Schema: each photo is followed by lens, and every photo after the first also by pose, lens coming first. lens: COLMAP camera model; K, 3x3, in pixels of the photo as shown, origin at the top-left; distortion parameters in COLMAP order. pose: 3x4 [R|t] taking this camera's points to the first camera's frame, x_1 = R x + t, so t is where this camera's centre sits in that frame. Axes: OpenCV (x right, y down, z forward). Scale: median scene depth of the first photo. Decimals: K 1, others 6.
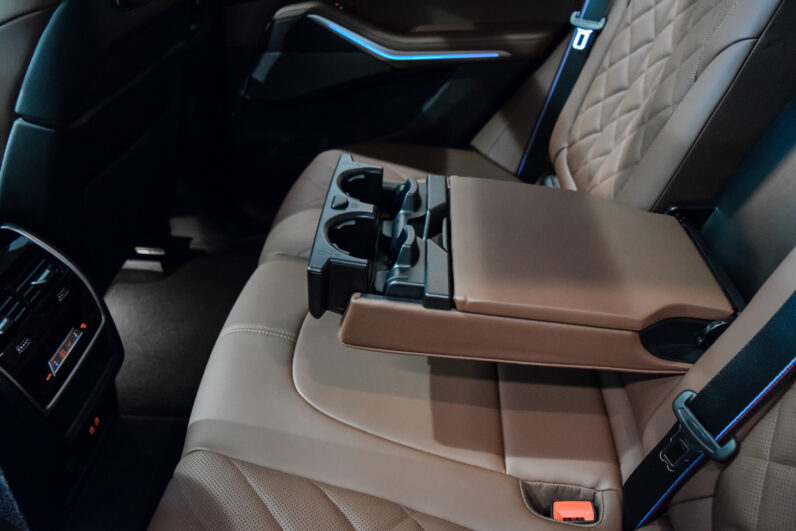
lens RADIAL K [[620.9, 0, 395.7], [0, 620.9, 264.0], [0, 0, 1]] dist [-0.089382, 0.015811]
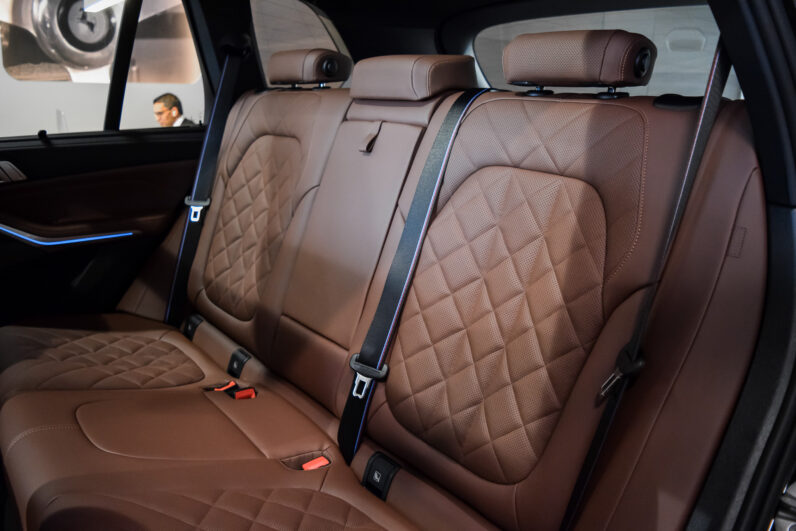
lens RADIAL K [[620.9, 0, 392.5], [0, 620.9, 265.5], [0, 0, 1]] dist [-0.089382, 0.015811]
pose [[0.744789, -0.114570, 0.657391, -0.309400], [0.328731, 0.920312, -0.212043, 0.194890], [-0.580711, 0.374032, 0.723101, -0.253951]]
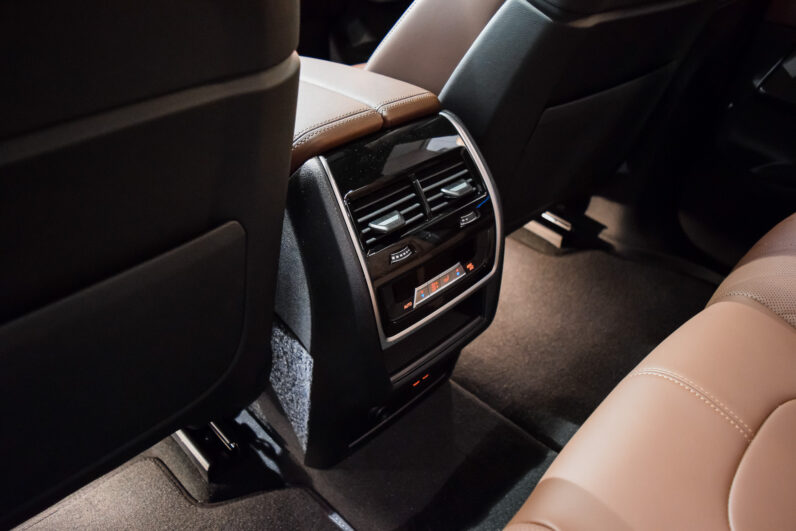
lens RADIAL K [[620.9, 0, 399.3], [0, 620.9, 267.1], [0, 0, 1]] dist [-0.089382, 0.015811]
pose [[0.749665, 0.434647, -0.499084, -0.137094], [-0.432921, 0.892449, 0.126943, 0.030492], [0.500582, 0.120899, 0.857205, 0.199248]]
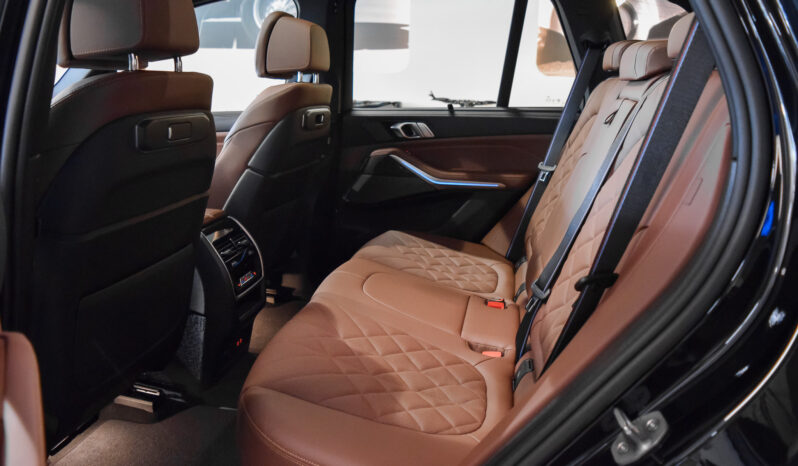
lens RADIAL K [[623.0, 0, 397.6], [0, 623.0, 232.3], [0, 0, 1]] dist [-0.077967, -0.006666]
pose [[0.989909, 0.091116, -0.108529, 0.099619], [-0.124034, 0.927503, -0.352639, 0.460520], [0.068530, 0.362542, 0.929445, -0.625850]]
